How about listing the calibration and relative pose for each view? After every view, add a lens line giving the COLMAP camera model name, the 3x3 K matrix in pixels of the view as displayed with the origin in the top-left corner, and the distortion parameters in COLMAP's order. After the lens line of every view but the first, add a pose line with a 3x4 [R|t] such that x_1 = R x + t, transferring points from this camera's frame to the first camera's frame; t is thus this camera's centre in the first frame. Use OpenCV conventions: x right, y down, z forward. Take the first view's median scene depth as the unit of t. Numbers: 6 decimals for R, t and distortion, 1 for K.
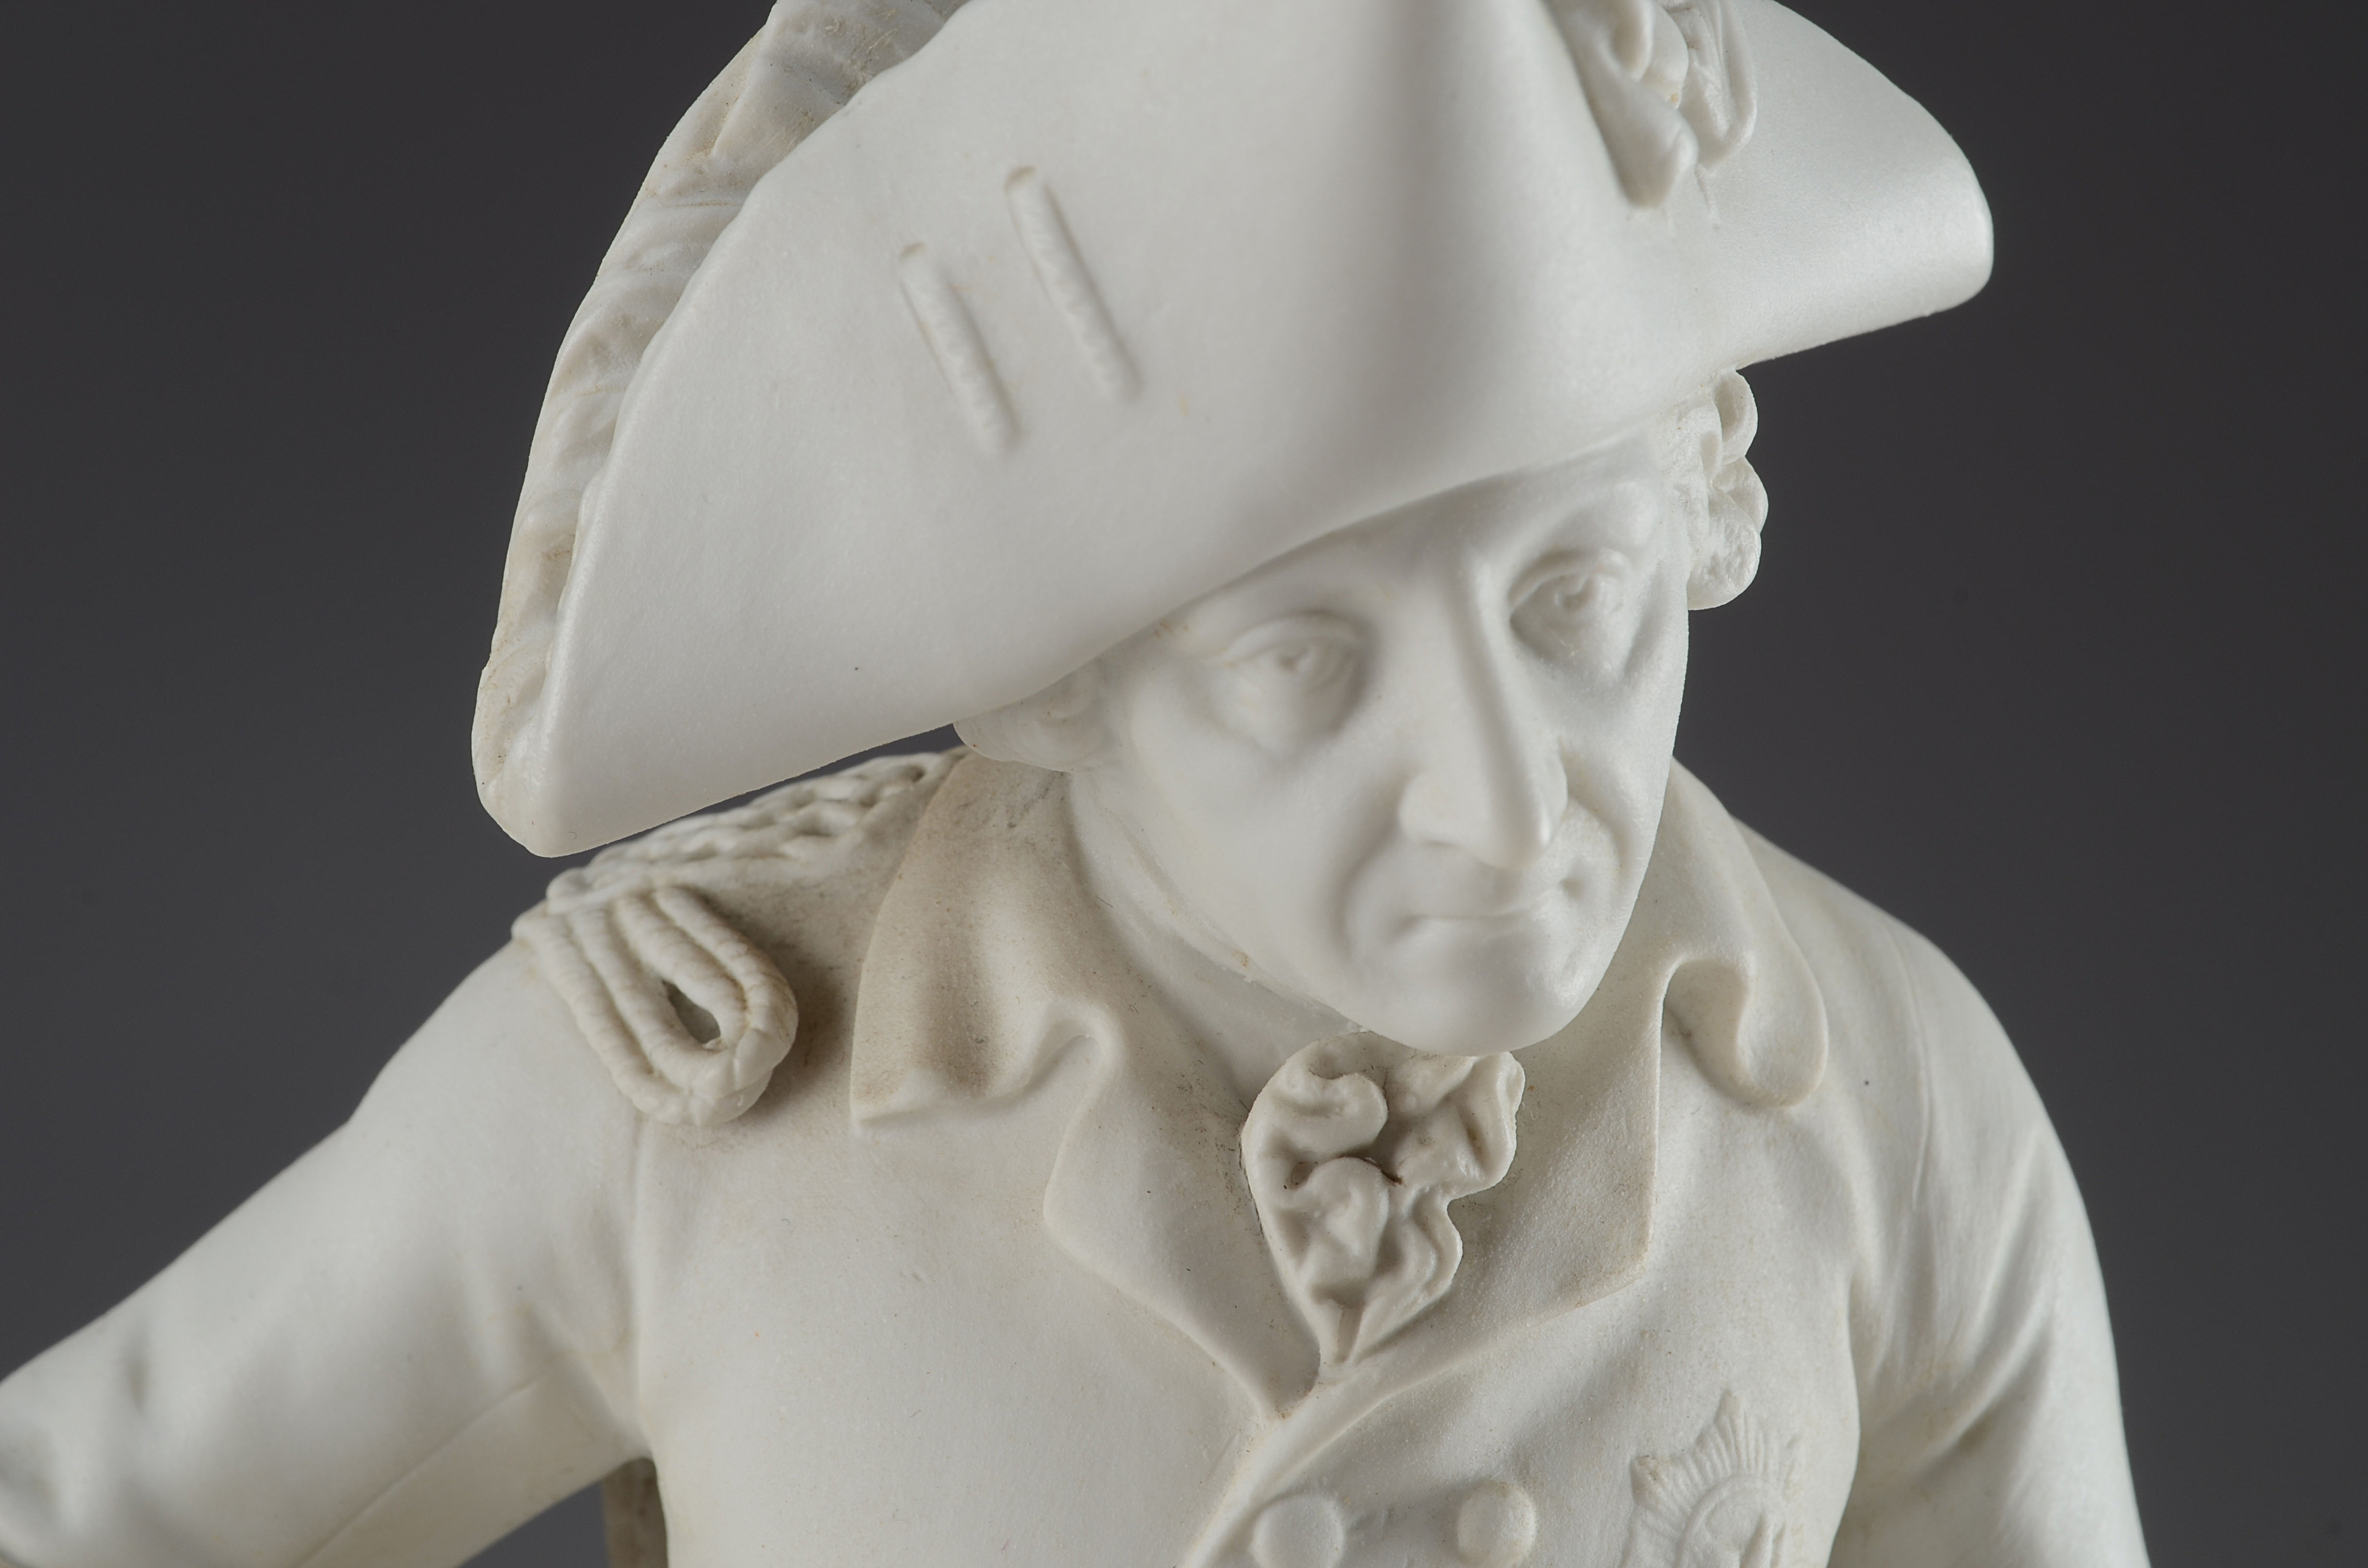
lens RADIAL K [[4087.2, 0, 1190.6], [0, 4087.2, 782.9], [0, 0, 1]] dist [0.001184, 0.000000]
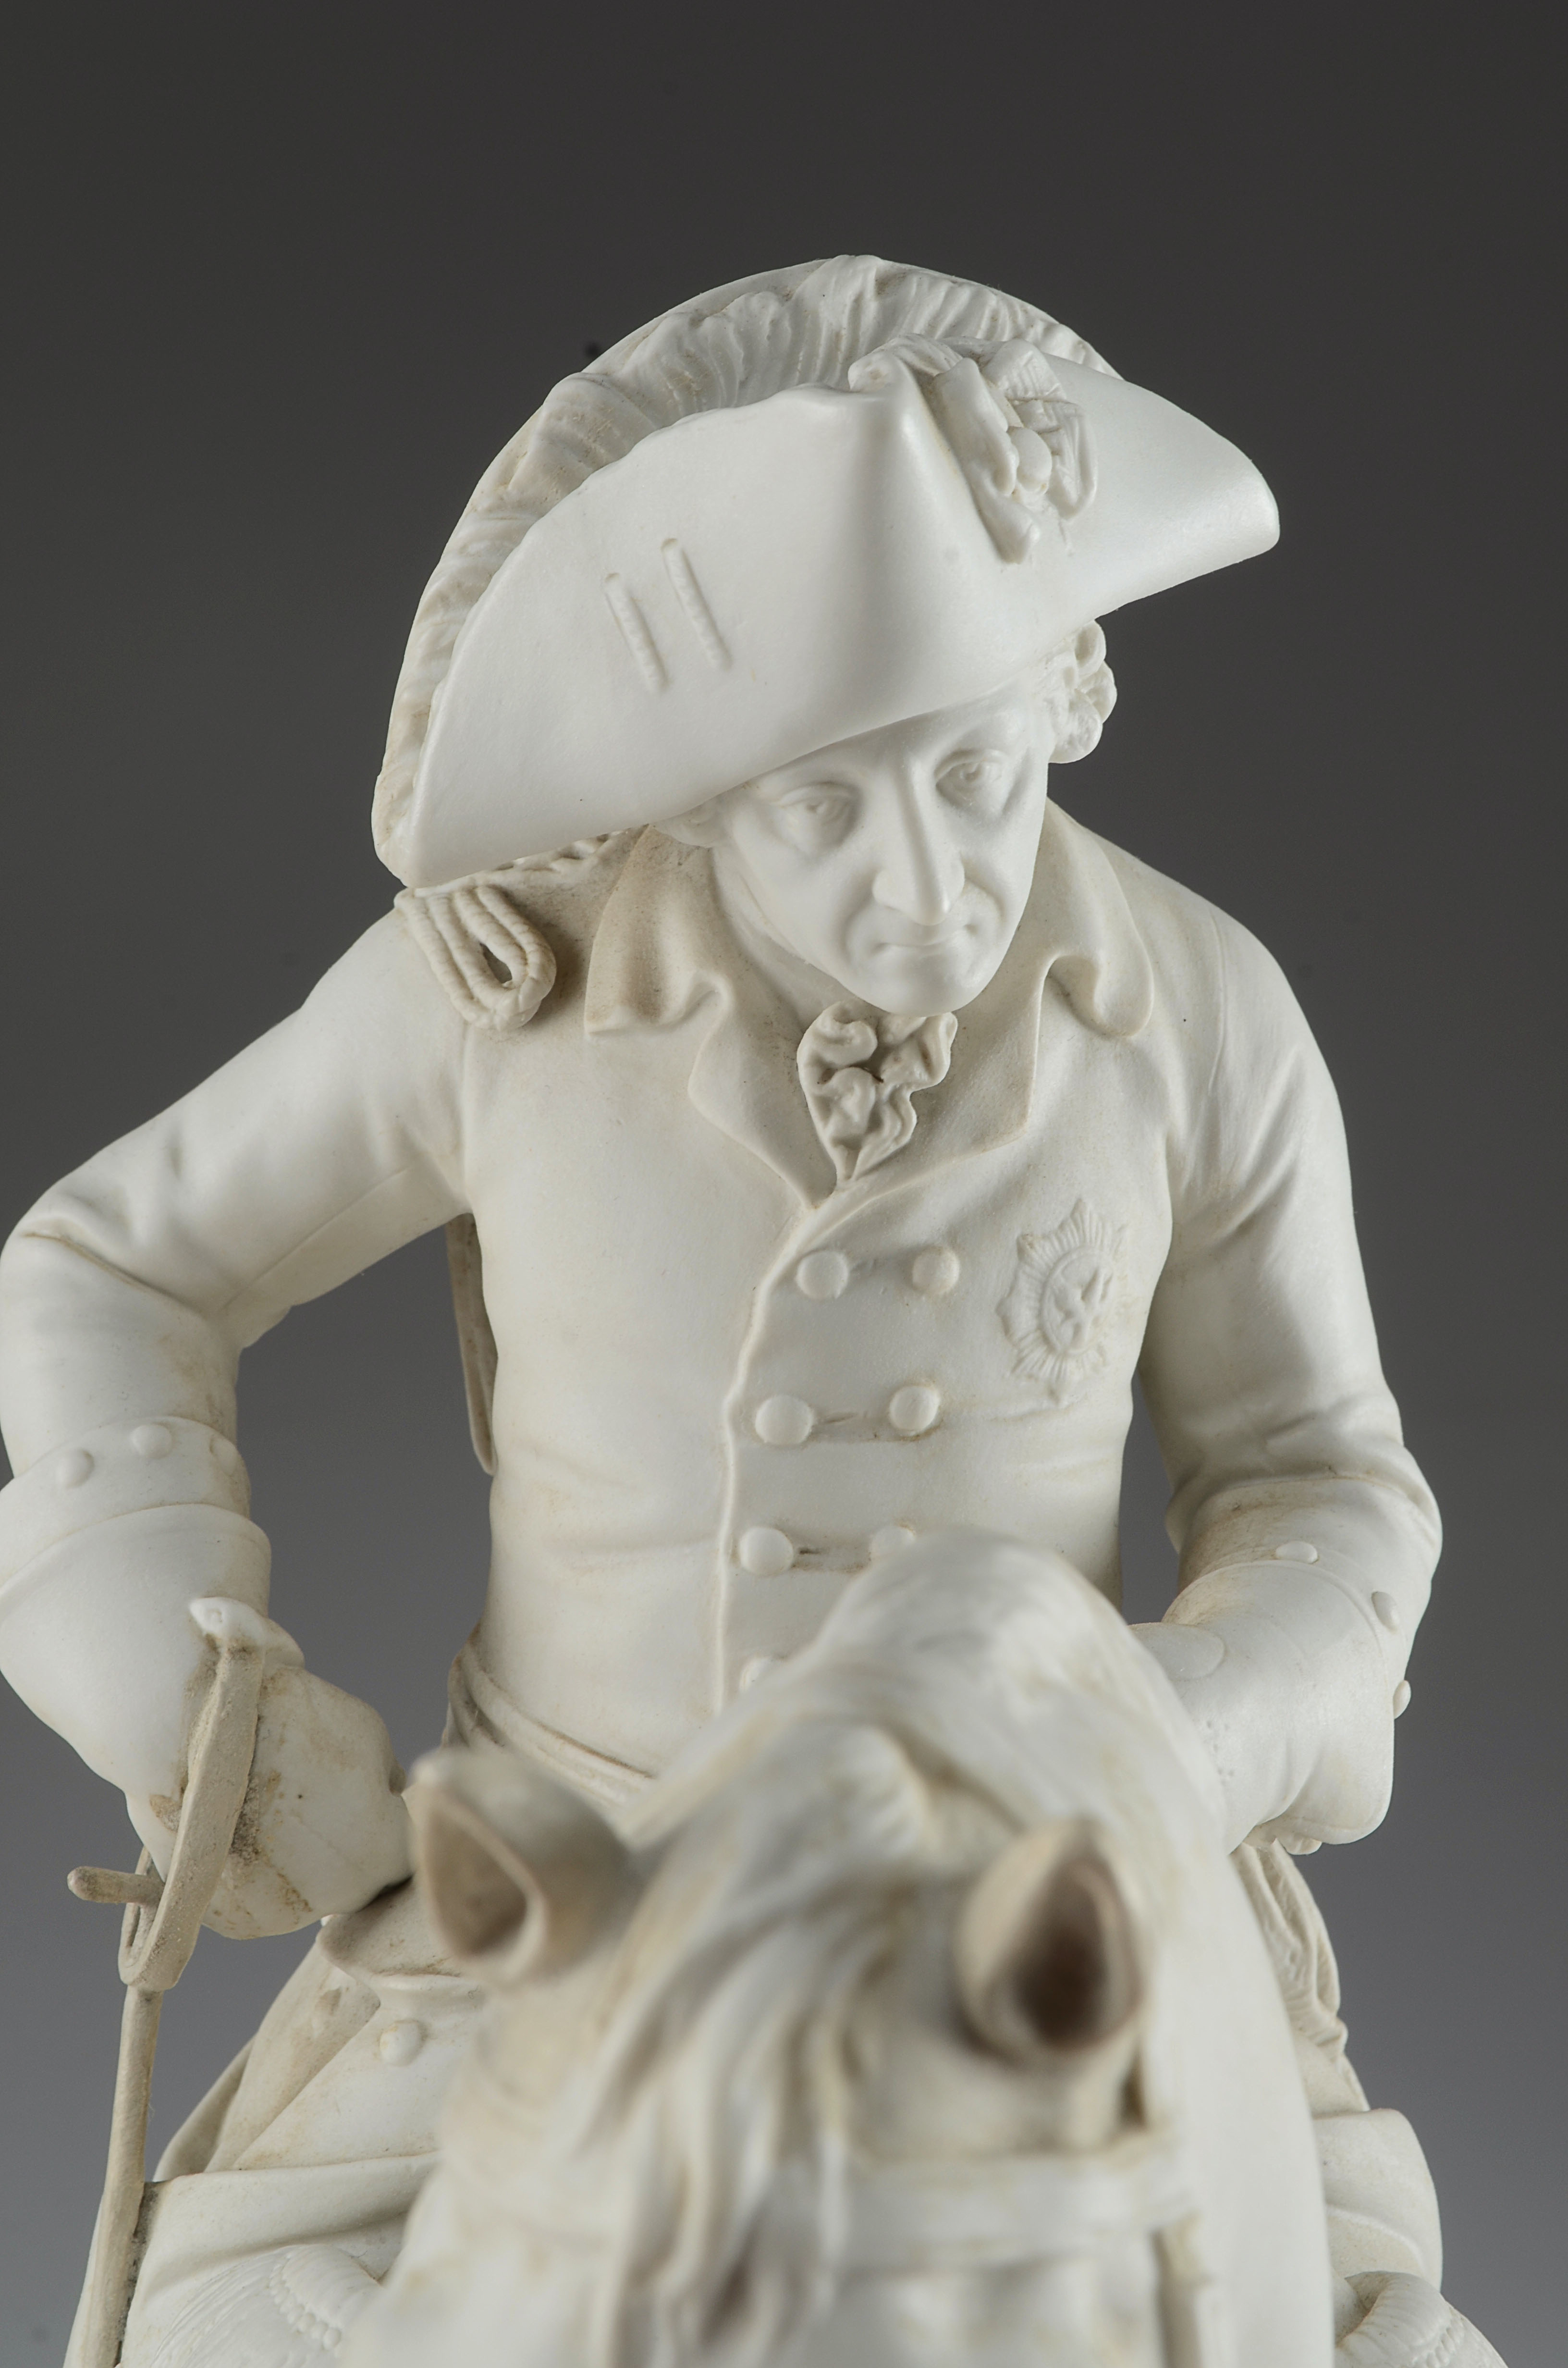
lens RADIAL K [[4088.5, 0, 781.9], [0, 4088.5, 1186.0], [0, 0, 1]] dist [0.058721, 0.000000]
pose [[0.997329, 0.031948, -0.065676, 0.124002], [-0.020461, 0.985462, 0.168660, -0.156431], [0.070109, -0.166866, 0.983484, -0.765129]]
